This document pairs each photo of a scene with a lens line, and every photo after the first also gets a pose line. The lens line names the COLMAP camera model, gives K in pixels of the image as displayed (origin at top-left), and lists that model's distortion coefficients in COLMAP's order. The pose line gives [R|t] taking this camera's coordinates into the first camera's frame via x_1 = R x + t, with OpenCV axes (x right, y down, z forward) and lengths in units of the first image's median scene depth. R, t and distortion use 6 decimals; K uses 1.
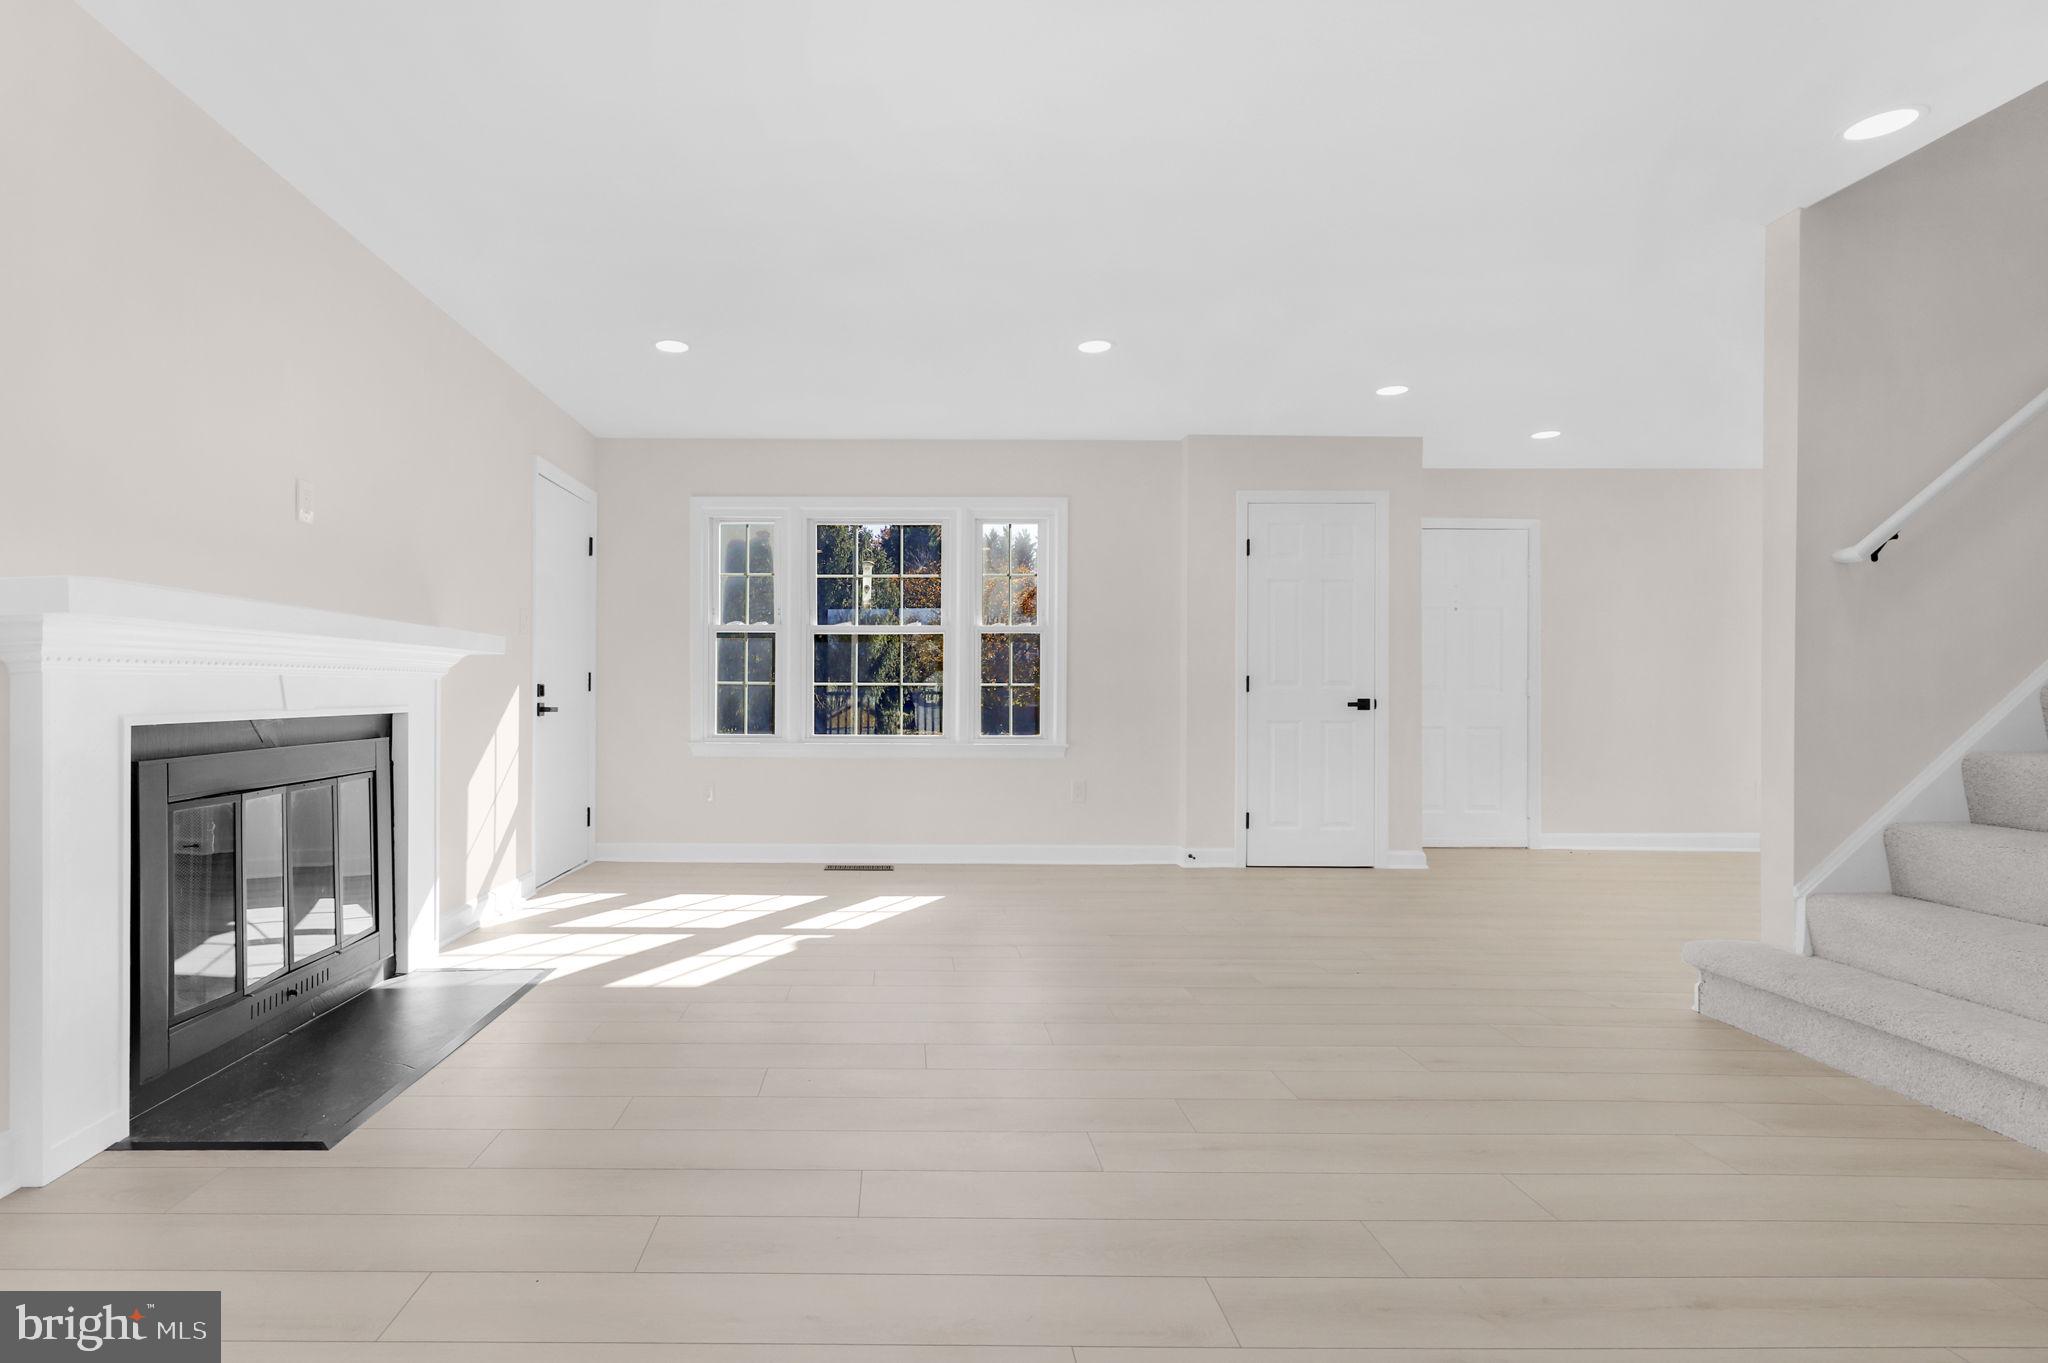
lens RADIAL K [[938.1, 0, 1007.8], [0, 938.1, 681.5], [0, 0, 1]] dist [-0.000697, -0.000243]
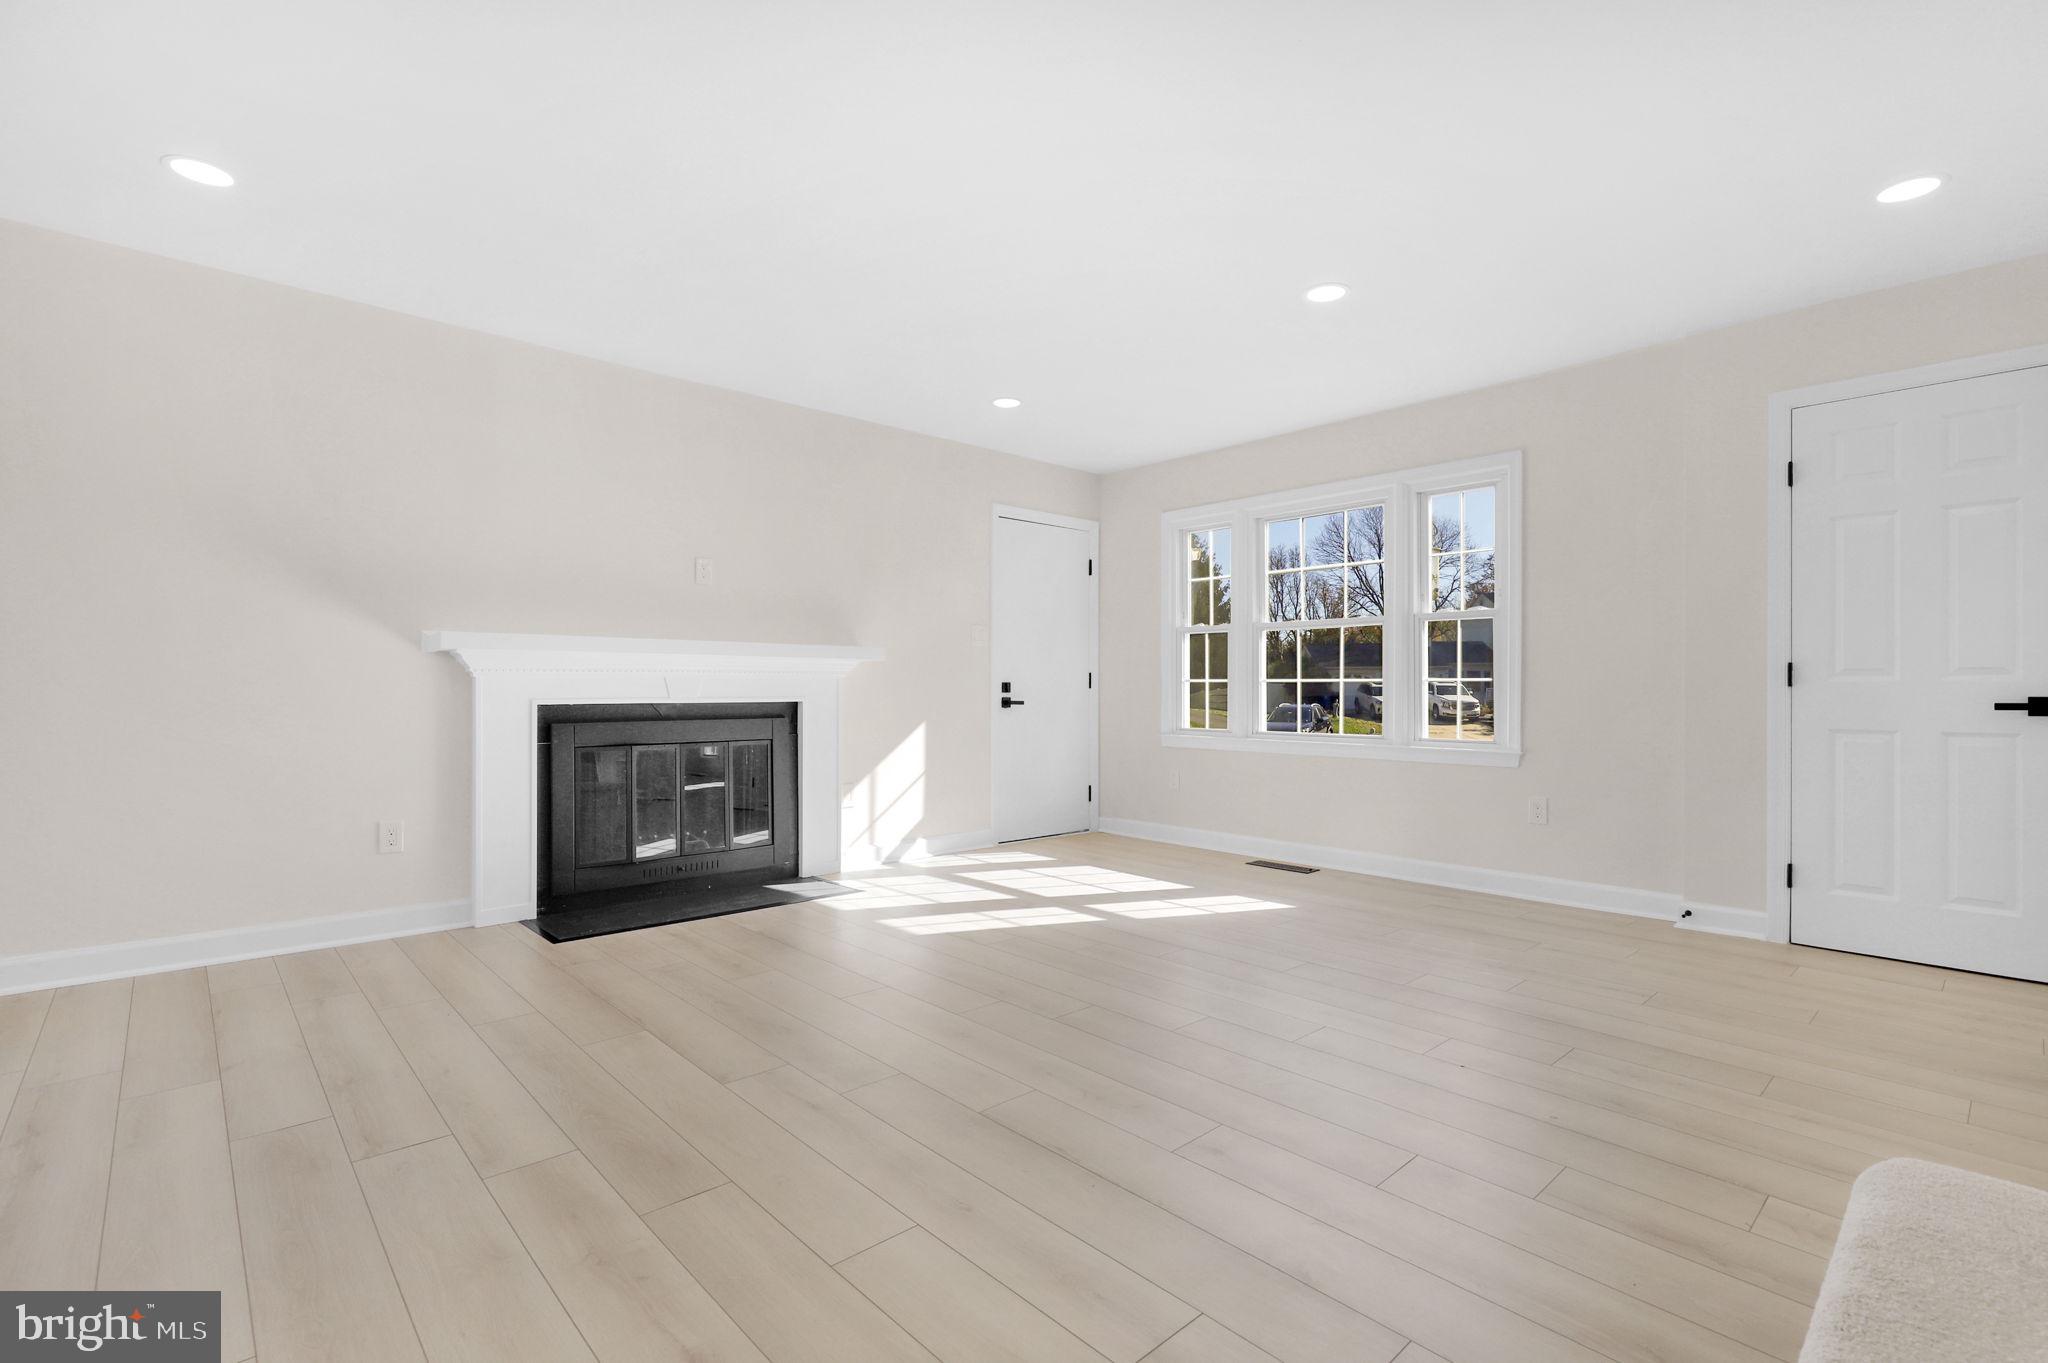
lens RADIAL K [[916.9, 0, 1024.0], [0, 916.9, 681.5], [0, 0, 1]] dist [-0.000261, -0.000146]
pose [[0.685137, -0.008747, -0.728362, 0.358519], [0.008851, 0.999954, -0.003683, 0.005135], [0.728360, -0.003923, 0.685183, 0.141302]]
